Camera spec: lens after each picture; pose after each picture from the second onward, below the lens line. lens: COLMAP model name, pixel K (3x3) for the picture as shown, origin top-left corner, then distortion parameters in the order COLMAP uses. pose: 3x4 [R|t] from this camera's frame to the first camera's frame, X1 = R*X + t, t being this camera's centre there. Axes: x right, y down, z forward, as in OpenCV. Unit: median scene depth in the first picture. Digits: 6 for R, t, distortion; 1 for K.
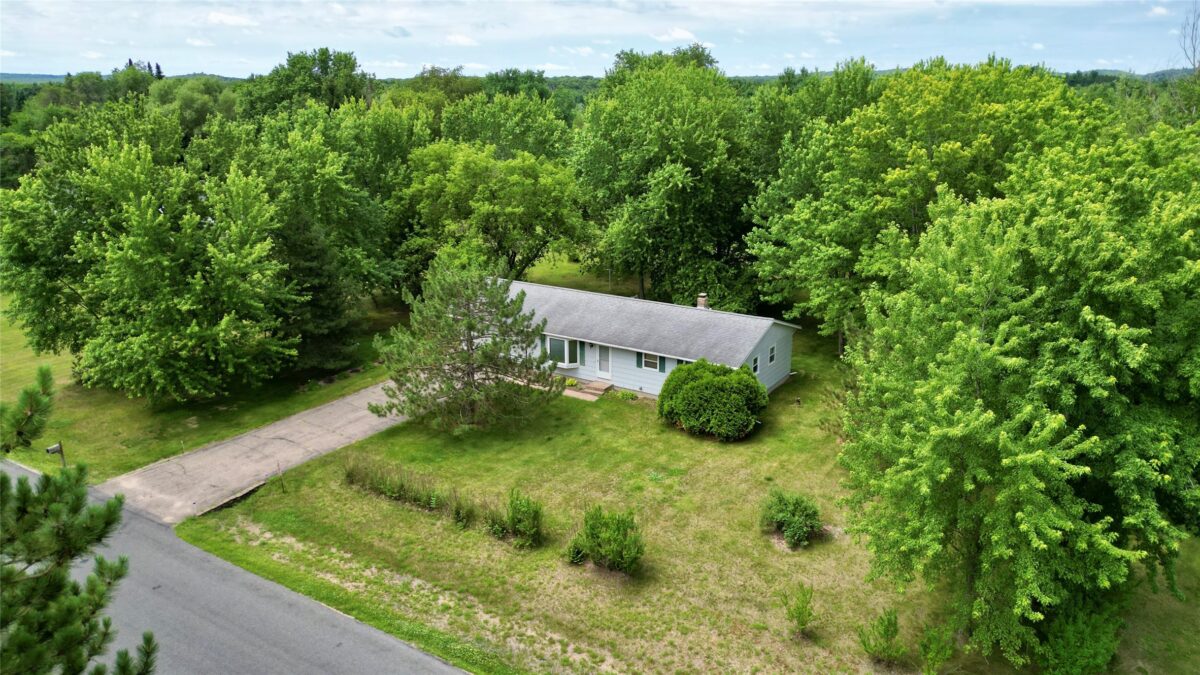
lens RADIAL K [[841.0, 0, 600.0], [0, 841.0, 337.5], [0, 0, 1]] dist [0.051547, -0.038940]
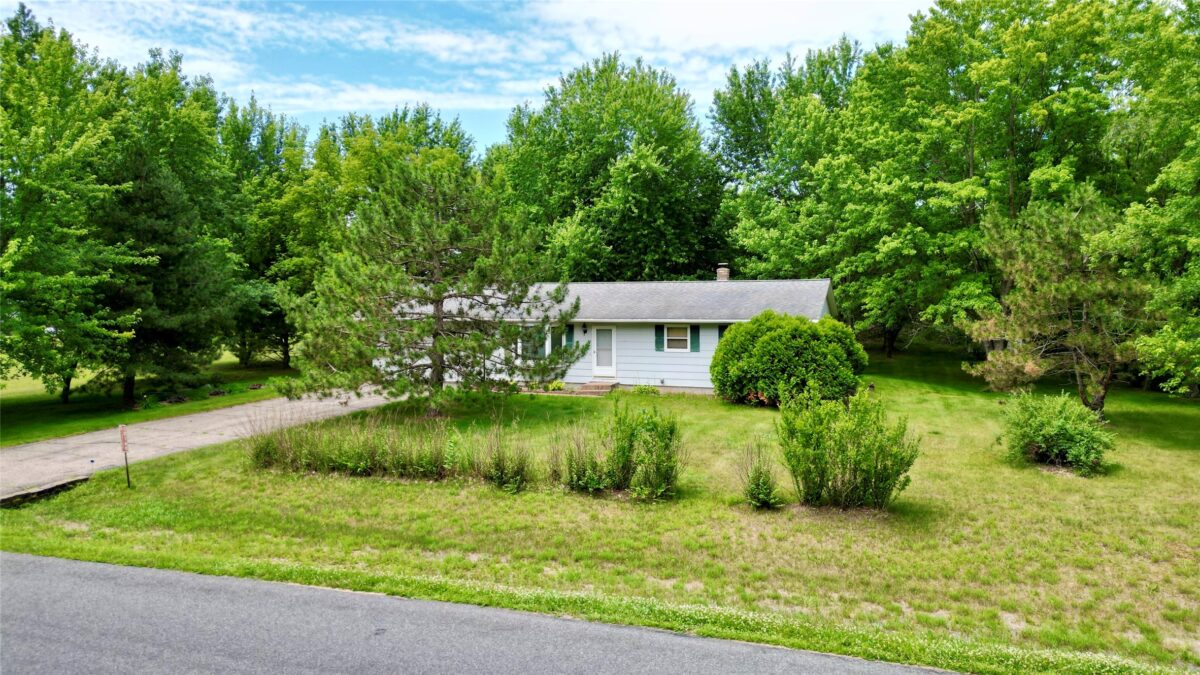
lens RADIAL K [[841.0, 0, 600.0], [0, 841.0, 337.5], [0, 0, 1]] dist [0.051547, -0.038940]
pose [[0.973253, -0.013605, 0.229335, -0.169078], [0.066687, 0.971994, -0.225343, 0.185723], [-0.219846, 0.234609, 0.946903, 0.335669]]
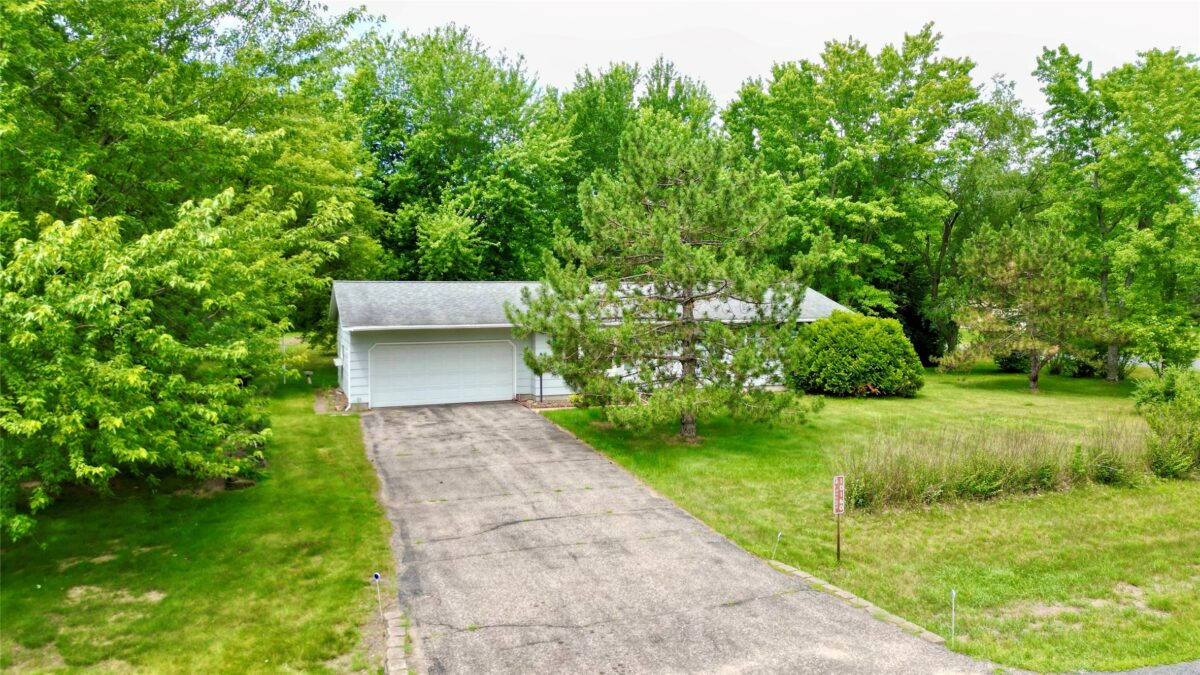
lens RADIAL K [[841.0, 0, 600.0], [0, 841.0, 337.5], [0, 0, 1]] dist [0.051547, -0.038940]
pose [[0.590719, -0.040951, 0.805837, -0.592388], [0.230278, 0.965731, -0.119729, 0.085304], [-0.773319, 0.256293, 0.579906, 0.672359]]
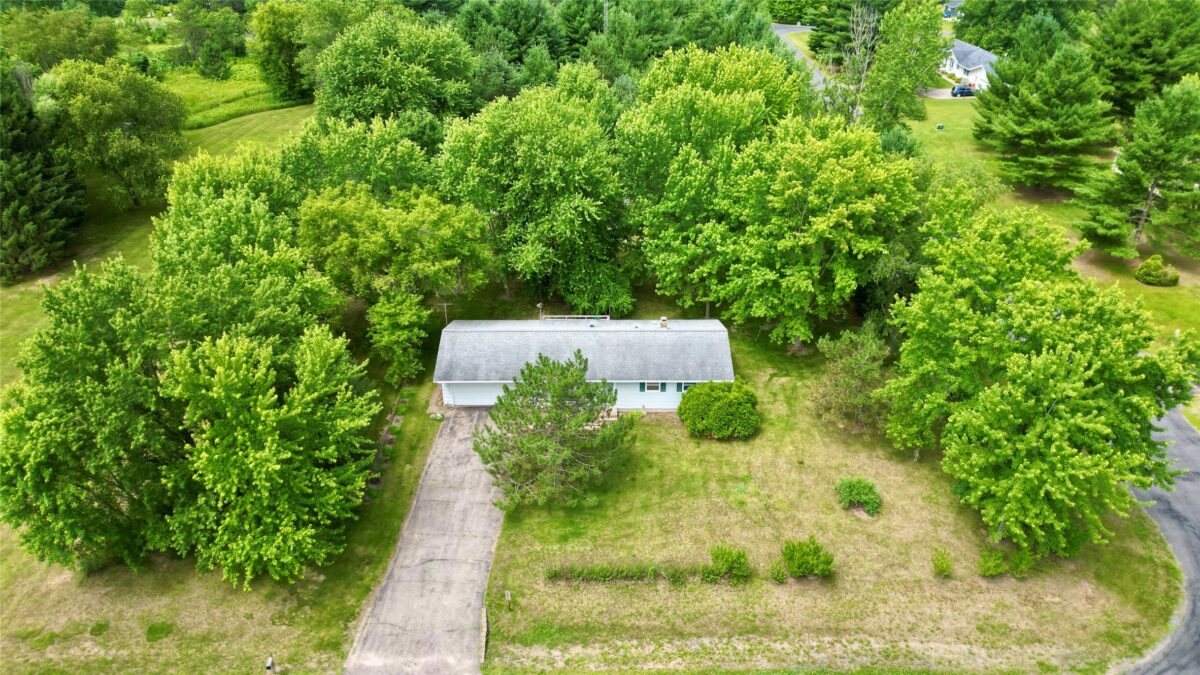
lens RADIAL K [[841.0, 0, 600.0], [0, 841.0, 337.5], [0, 0, 1]] dist [0.051547, -0.038940]
pose [[0.837845, -0.256741, 0.481768, -0.592672], [0.153233, 0.957631, 0.243848, -0.359417], [-0.523962, -0.130483, 0.841688, -0.002747]]
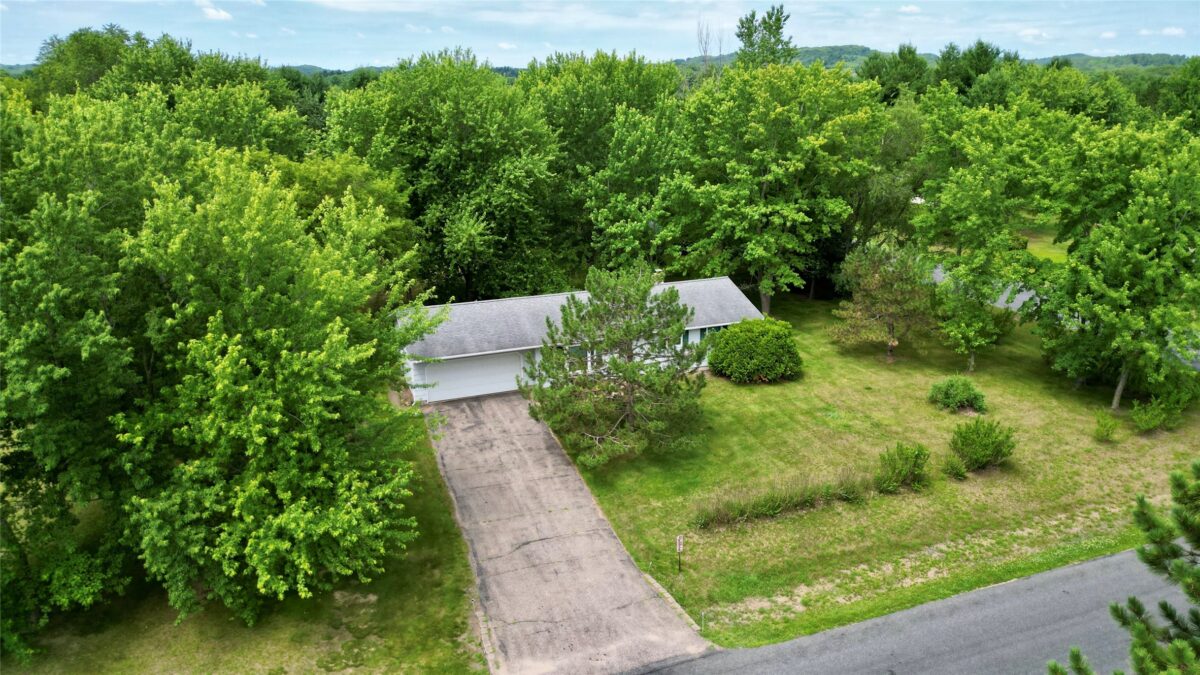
lens RADIAL K [[841.0, 0, 600.0], [0, 841.0, 337.5], [0, 0, 1]] dist [0.051547, -0.038940]
pose [[0.590249, -0.238402, 0.771214, -0.795076], [0.234663, 0.964809, 0.118647, -0.118536], [-0.772360, 0.110944, 0.625421, 0.424015]]
